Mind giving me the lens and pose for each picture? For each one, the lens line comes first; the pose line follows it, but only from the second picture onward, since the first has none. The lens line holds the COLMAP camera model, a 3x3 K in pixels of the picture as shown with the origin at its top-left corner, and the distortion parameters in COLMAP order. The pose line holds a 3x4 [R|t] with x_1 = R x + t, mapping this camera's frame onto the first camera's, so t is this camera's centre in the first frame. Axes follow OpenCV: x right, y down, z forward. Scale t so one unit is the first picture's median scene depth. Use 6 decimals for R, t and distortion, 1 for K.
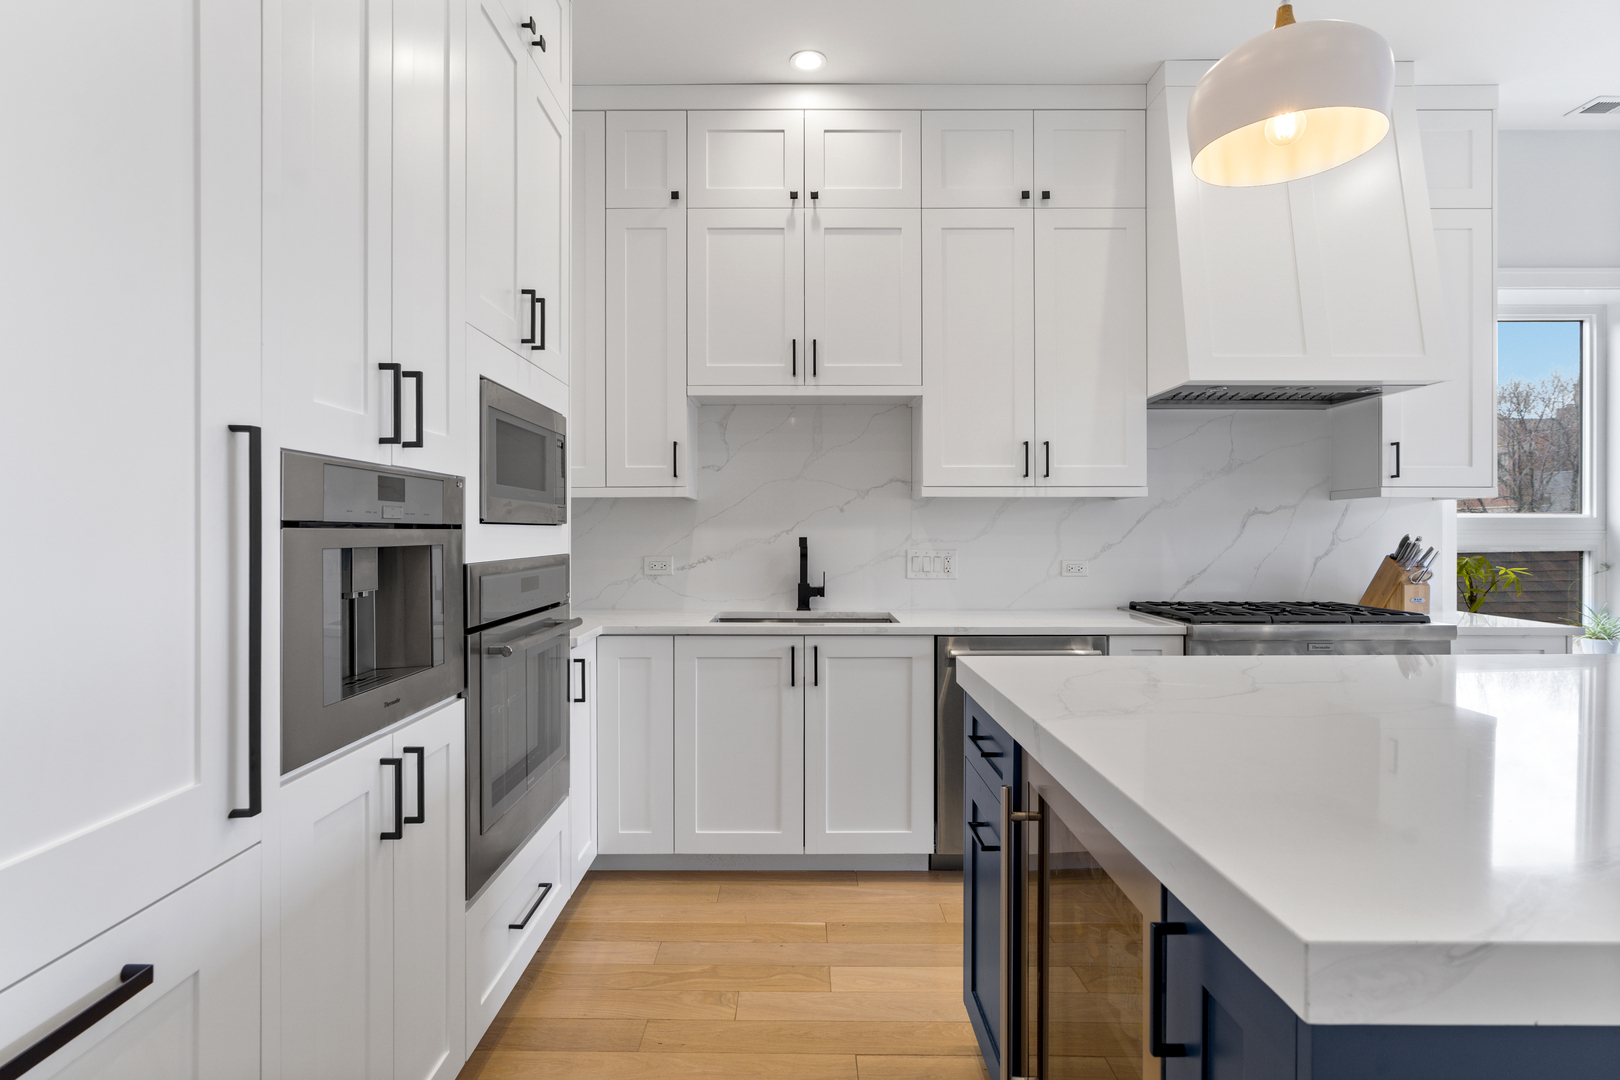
lens RADIAL K [[800.6, 0, 804.7], [0, 800.6, 532.0], [0, 0, 1]] dist [-0.001054, 0.001856]
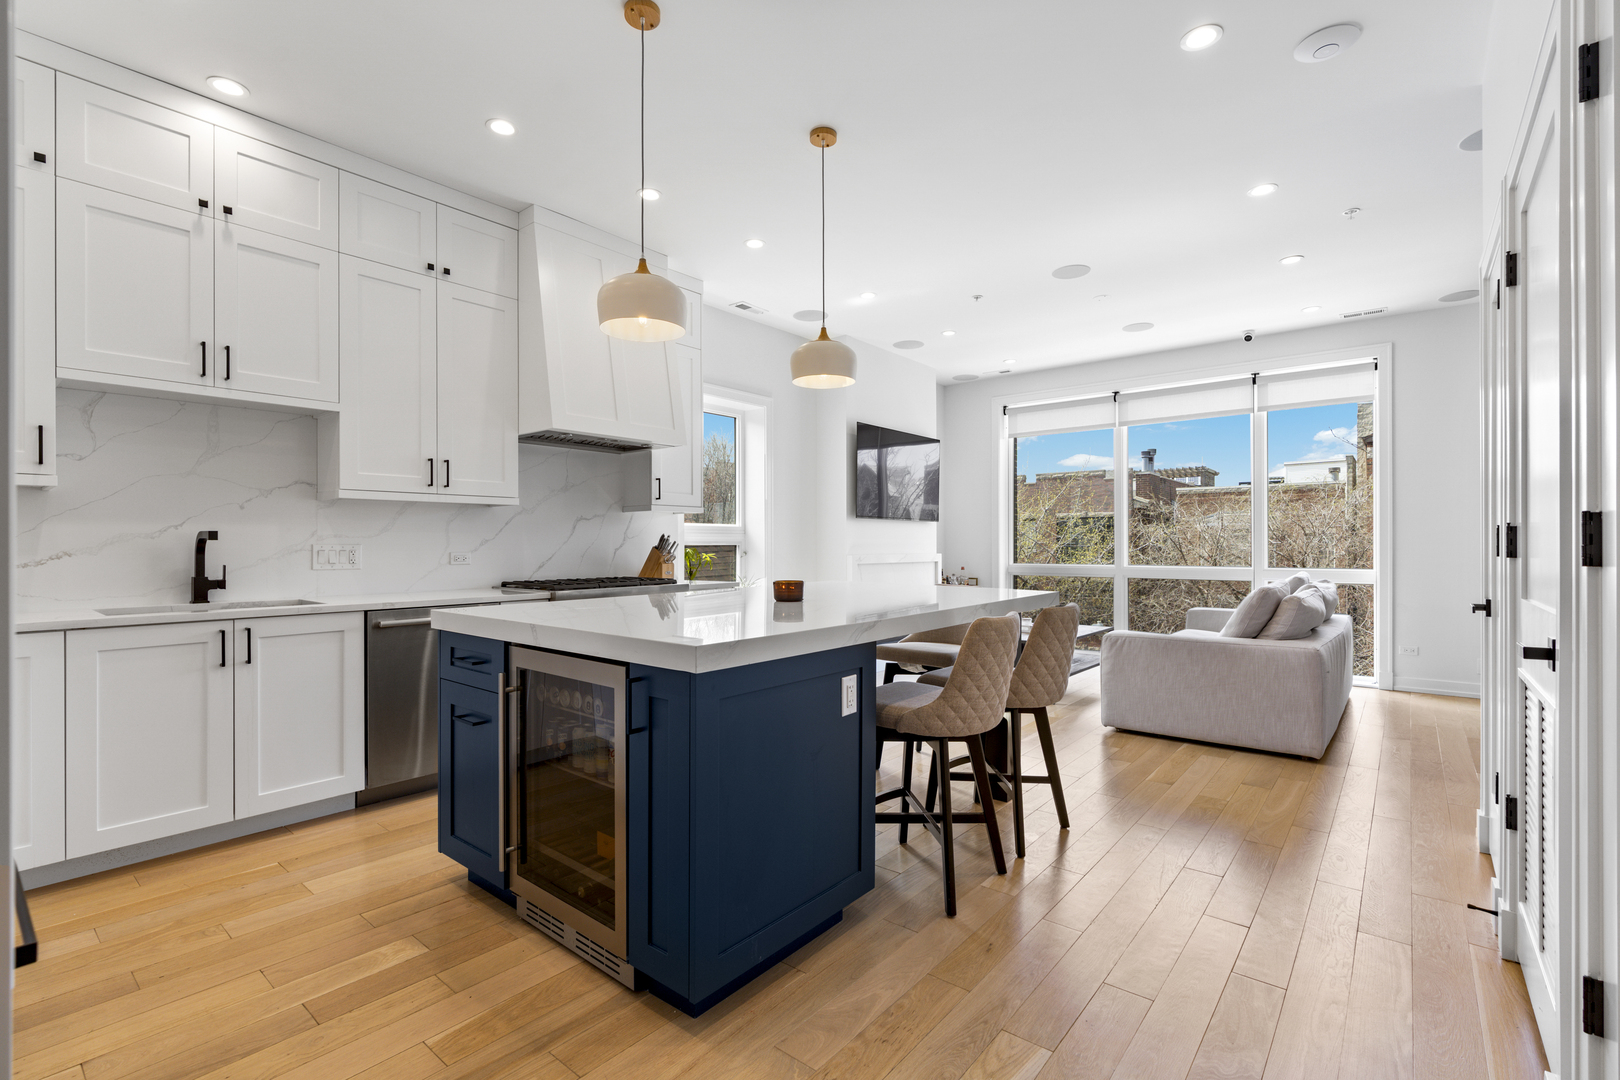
lens RADIAL K [[731.0, 0, 801.8], [0, 731.0, 542.7], [0, 0, 1]] dist [-0.003811, 0.000421]
pose [[0.640323, -0.000385, 0.768106, -0.240082], [0.002228, 0.999997, -0.001355, 0.024874], [-0.768103, 0.002579, 0.640321, -0.205093]]
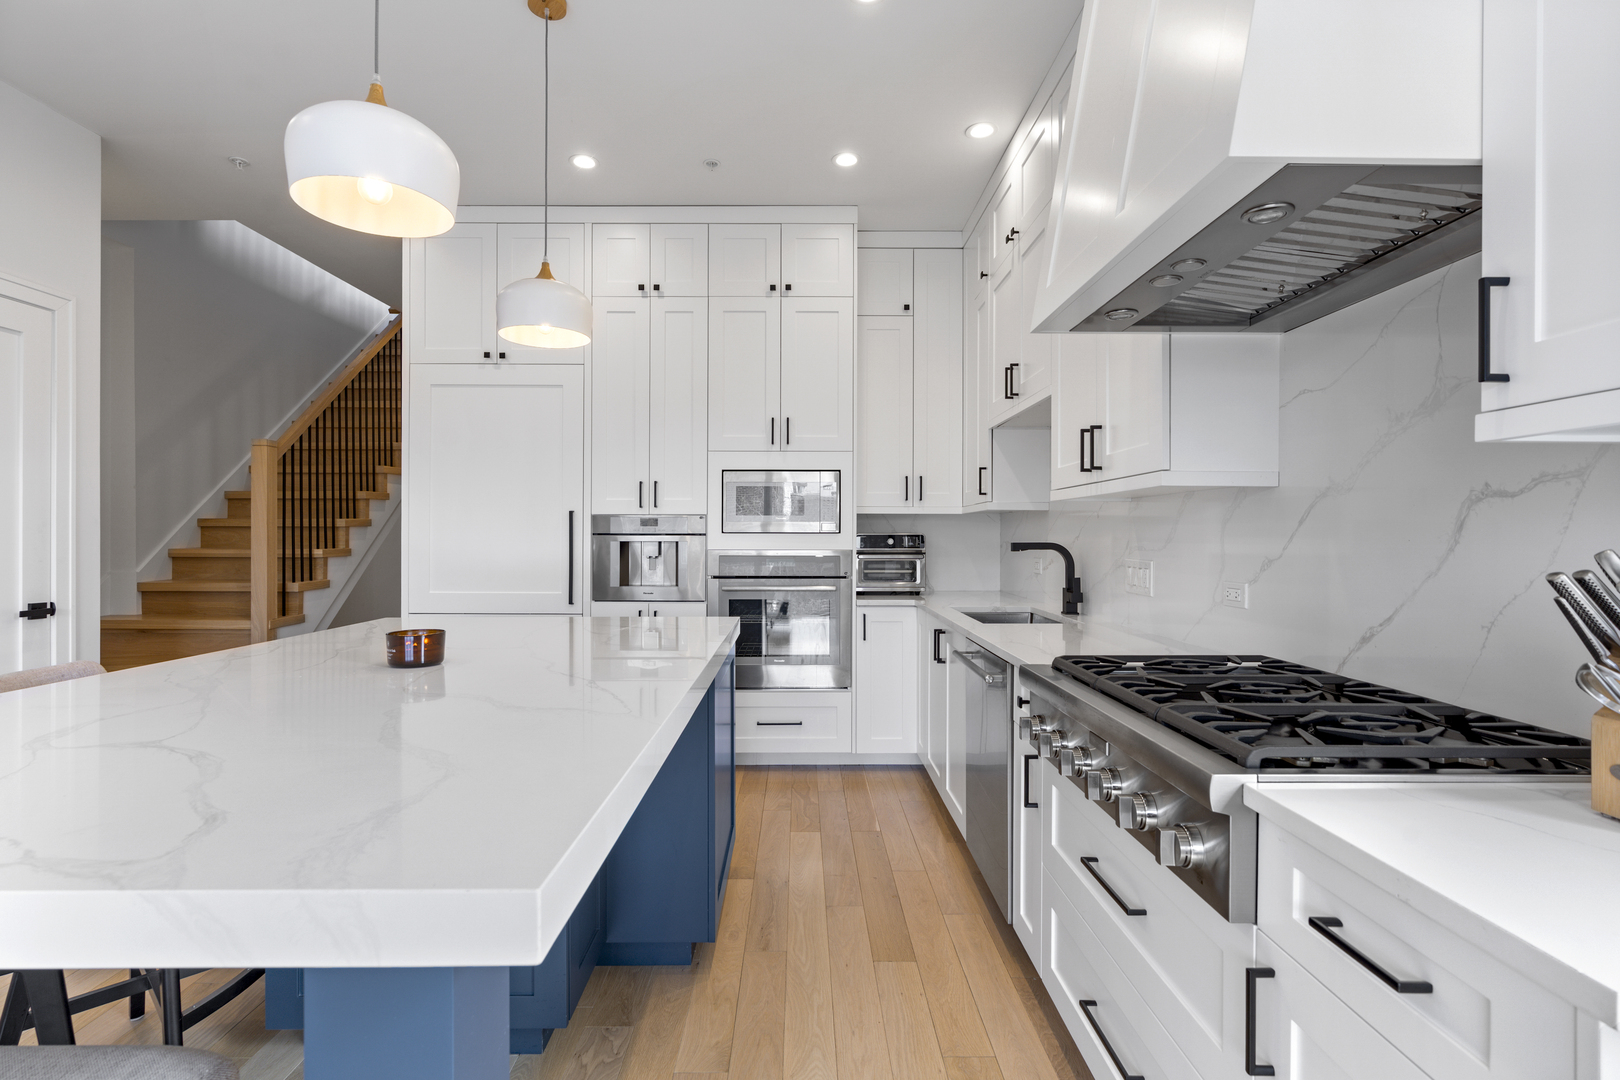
lens RADIAL K [[768.8, 0, 803.1], [0, 768.8, 535.1], [0, 0, 1]] dist [-0.000216, -0.000084]
pose [[0.003734, -0.000893, -0.999993, 1.057491], [-0.003579, 0.999993, -0.000906, -0.001813], [0.999987, 0.003583, 0.003731, 0.701628]]
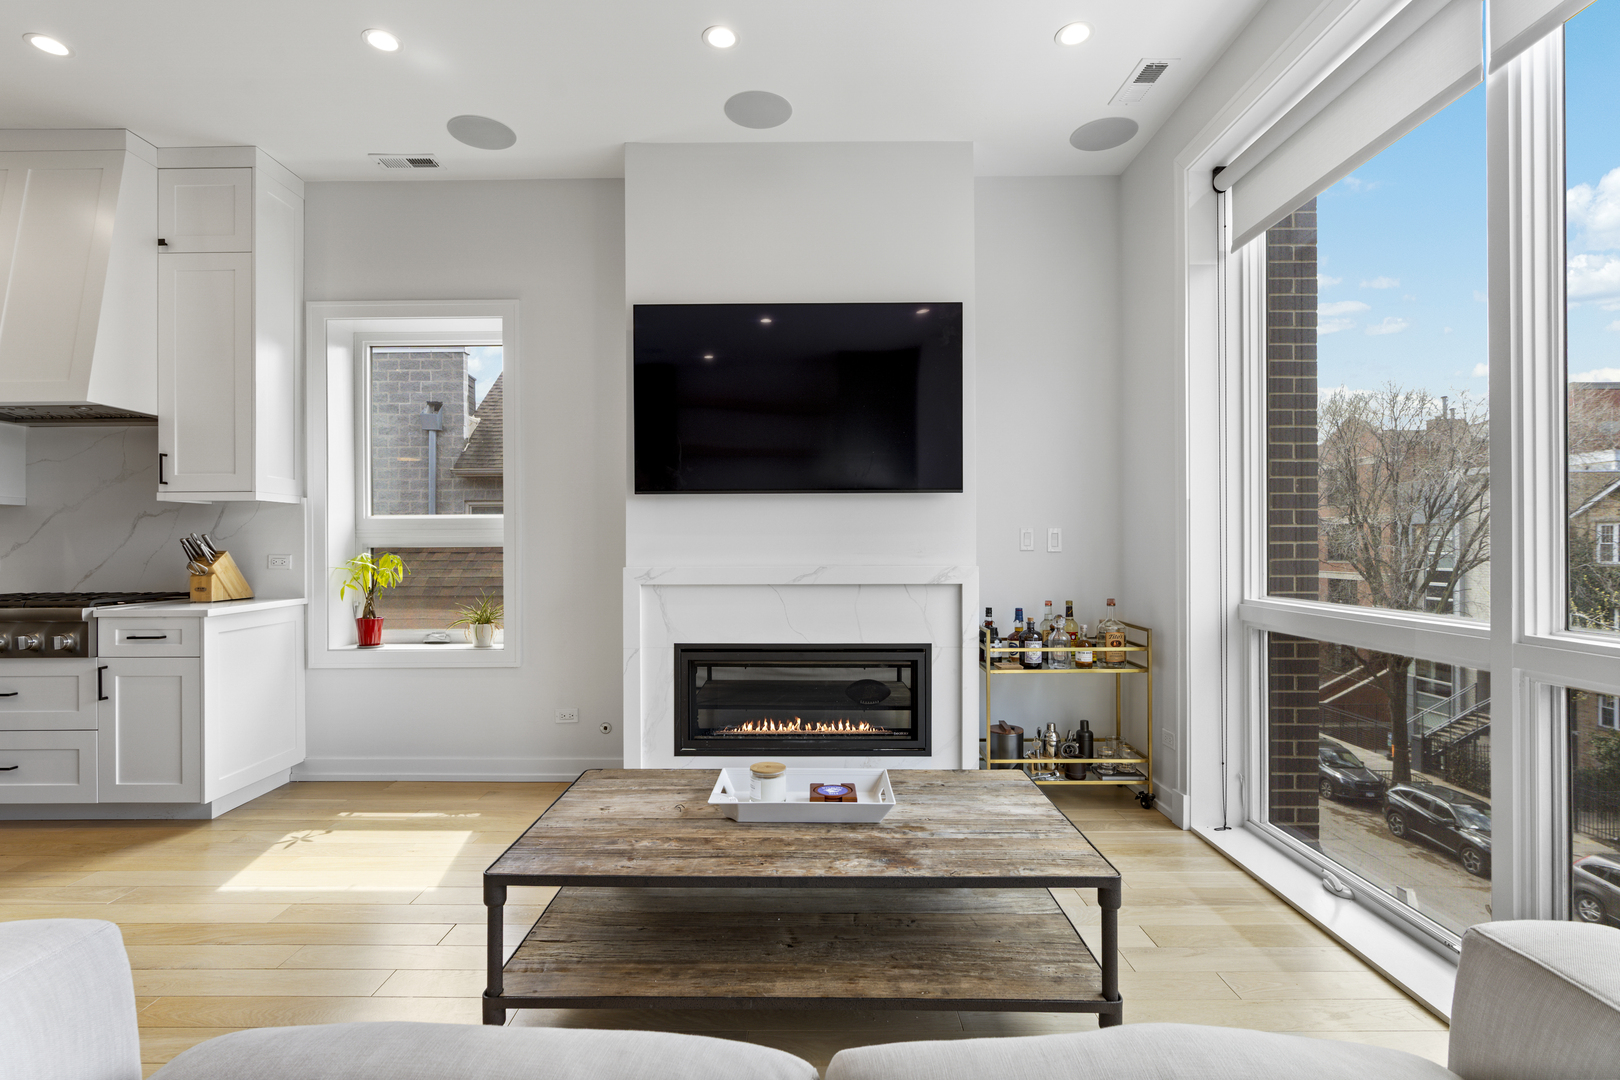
lens RADIAL K [[769.4, 0, 803.3], [0, 769.4, 543.8], [0, 0, 1]] dist [-0.007678, -0.000019]
pose [[0.999958, -0.006291, -0.006705, 1.664997], [0.006297, 0.999980, 0.000897, 0.023592], [0.006700, -0.000939, 0.999977, -0.105158]]
